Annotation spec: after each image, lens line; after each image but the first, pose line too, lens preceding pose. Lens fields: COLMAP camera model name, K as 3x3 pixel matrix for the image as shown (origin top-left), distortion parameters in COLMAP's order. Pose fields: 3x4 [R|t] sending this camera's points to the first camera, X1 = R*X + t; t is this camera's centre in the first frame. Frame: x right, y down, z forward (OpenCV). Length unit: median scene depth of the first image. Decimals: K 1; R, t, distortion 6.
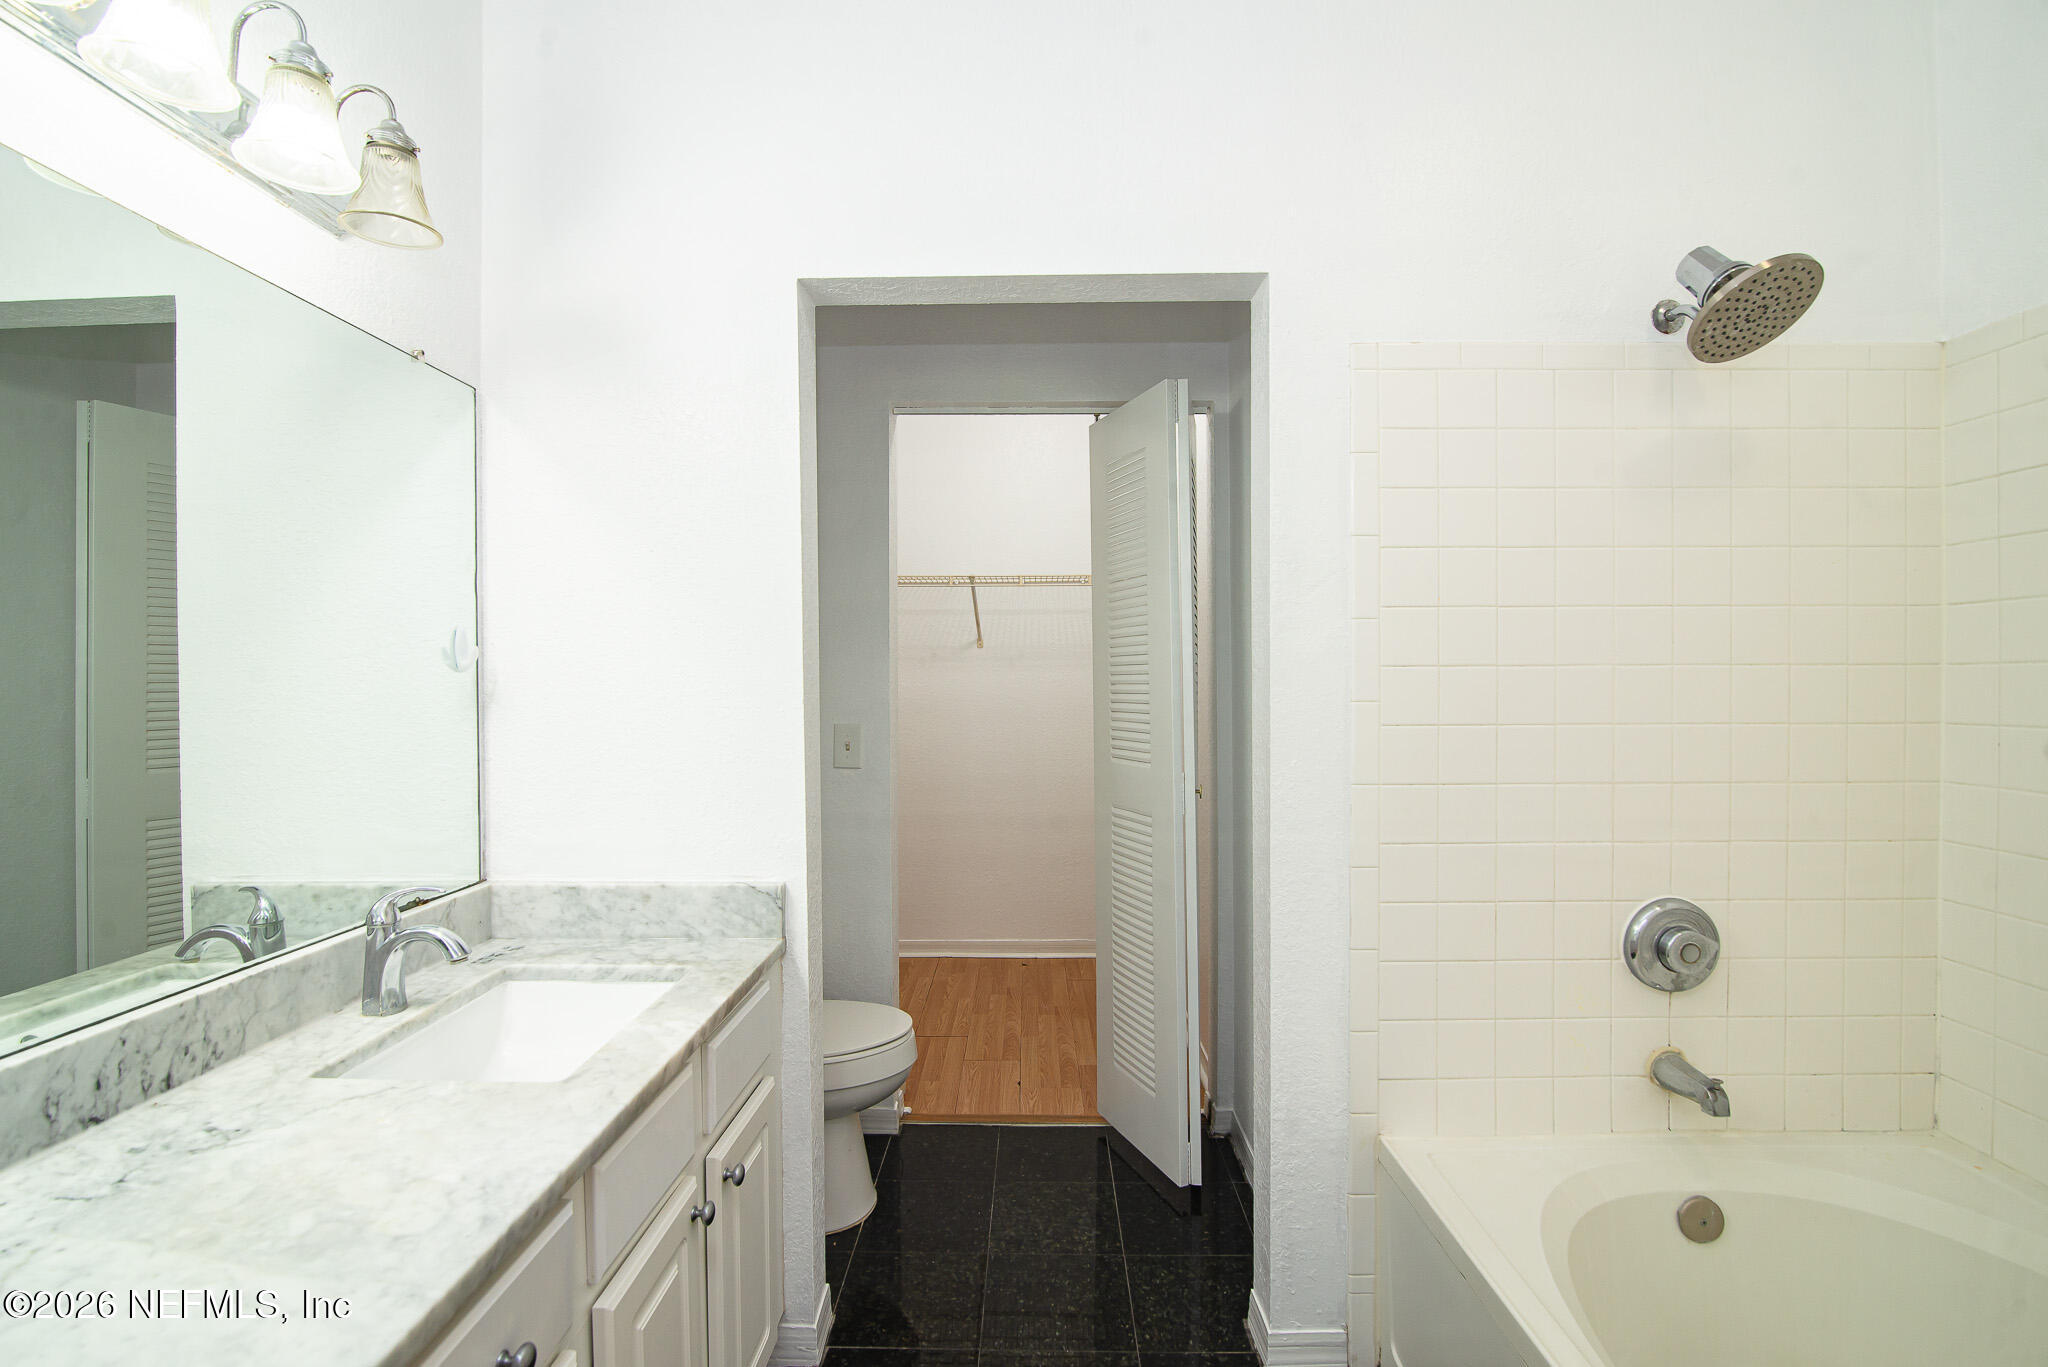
lens RADIAL K [[945.1, 0, 1027.7], [0, 945.1, 683.7], [0, 0, 1]] dist [-0.025549, 0.003820]
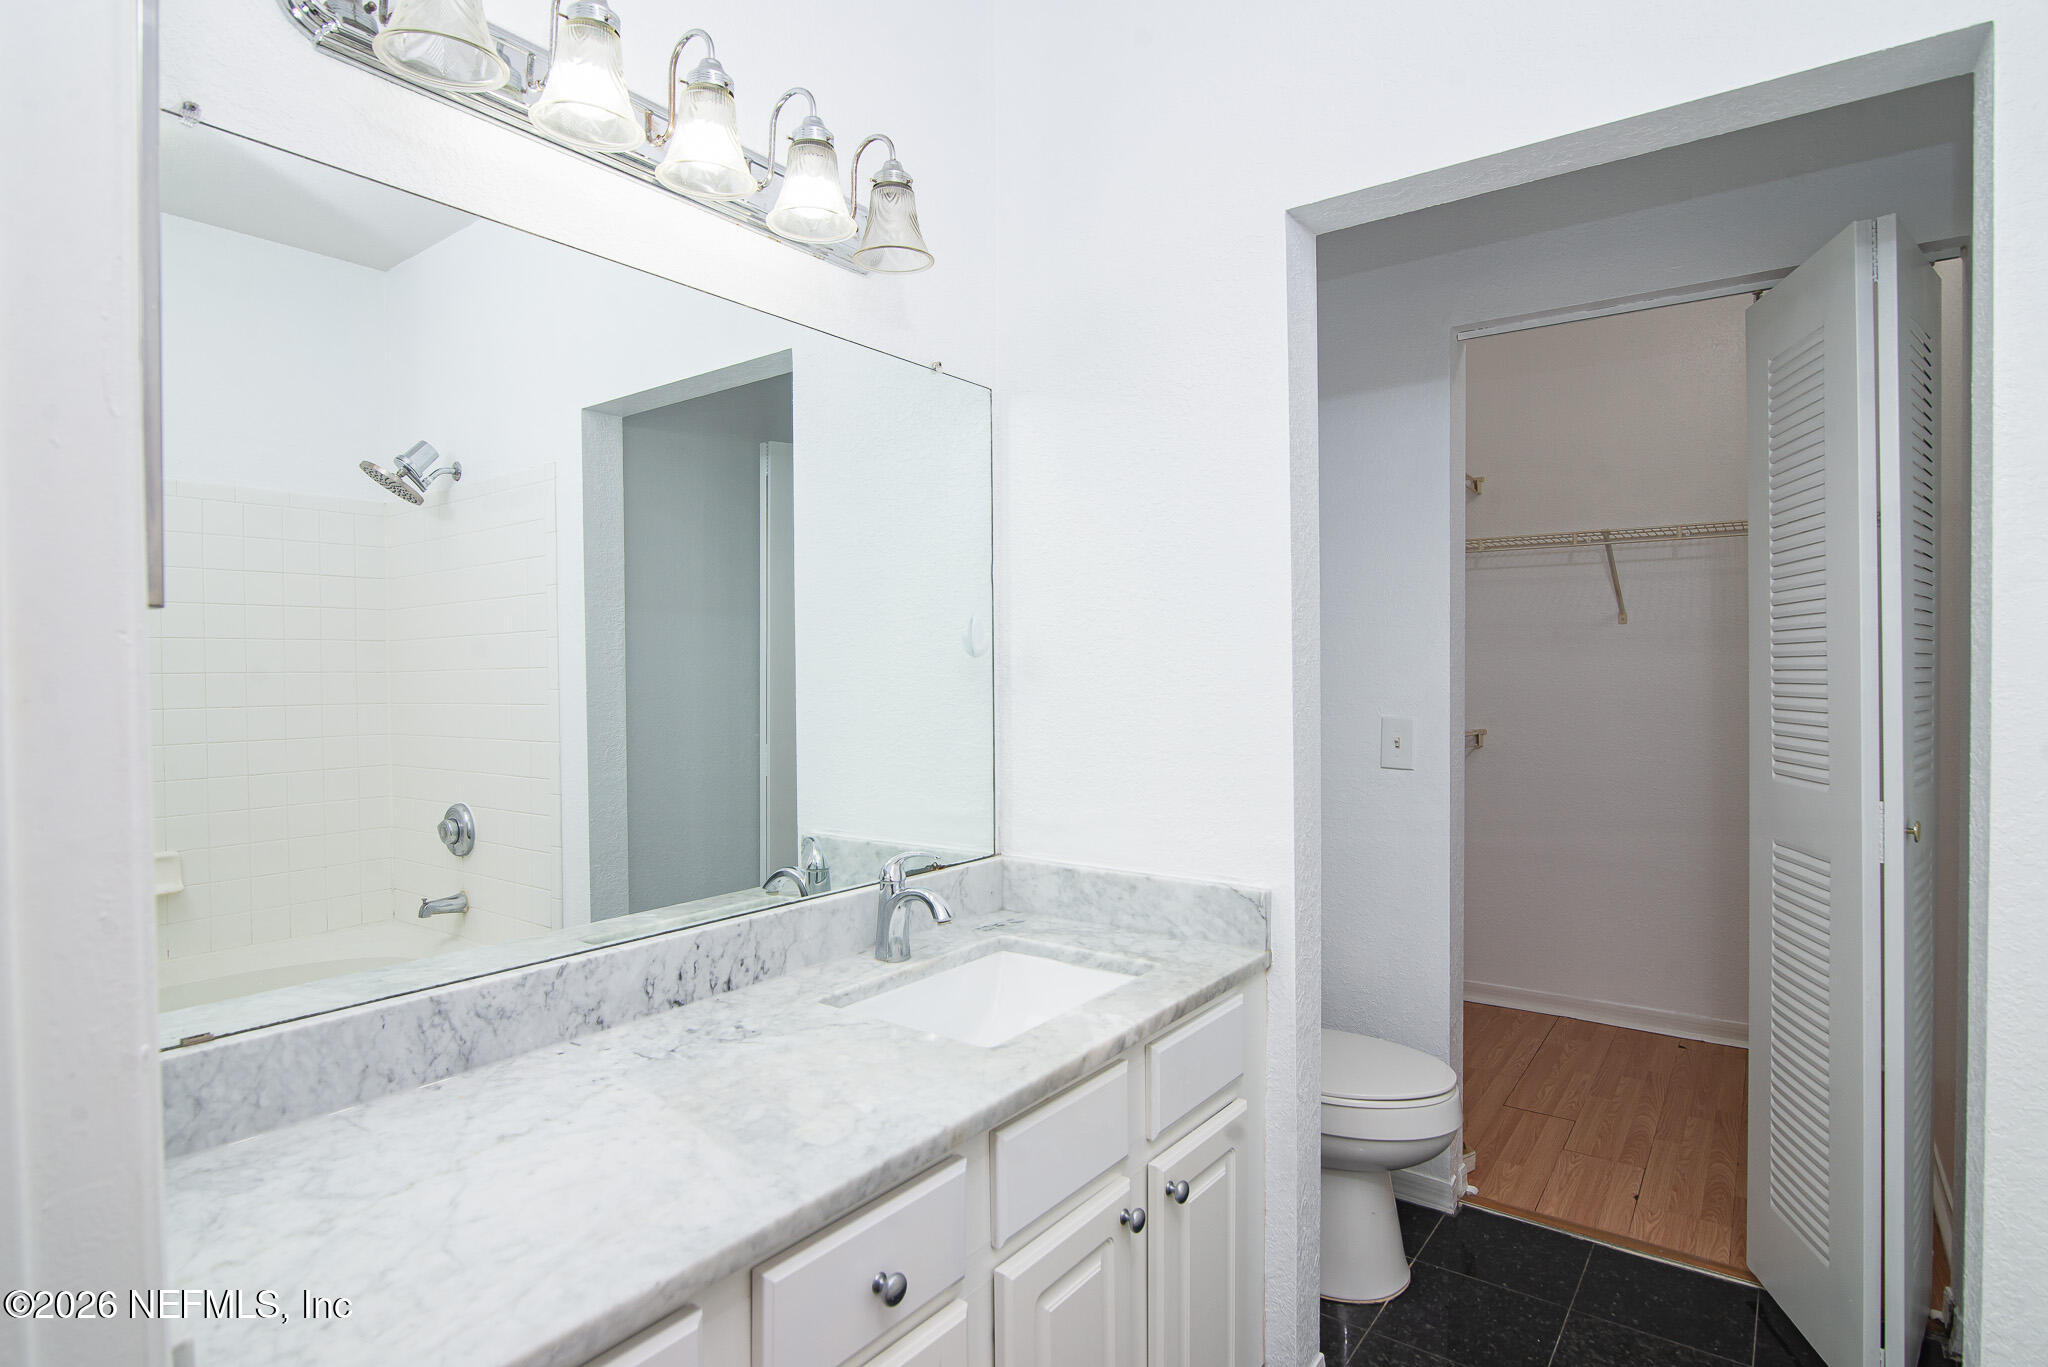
lens RADIAL K [[1061.3, 0, 1014.2], [0, 1061.3, 684.8], [0, 0, 1]] dist [-0.011933, -0.000439]
pose [[0.812051, 0.009447, -0.583510, 0.137839], [-0.002026, 0.999909, 0.013369, 0.002579], [0.583583, -0.009674, 0.811996, 0.039367]]
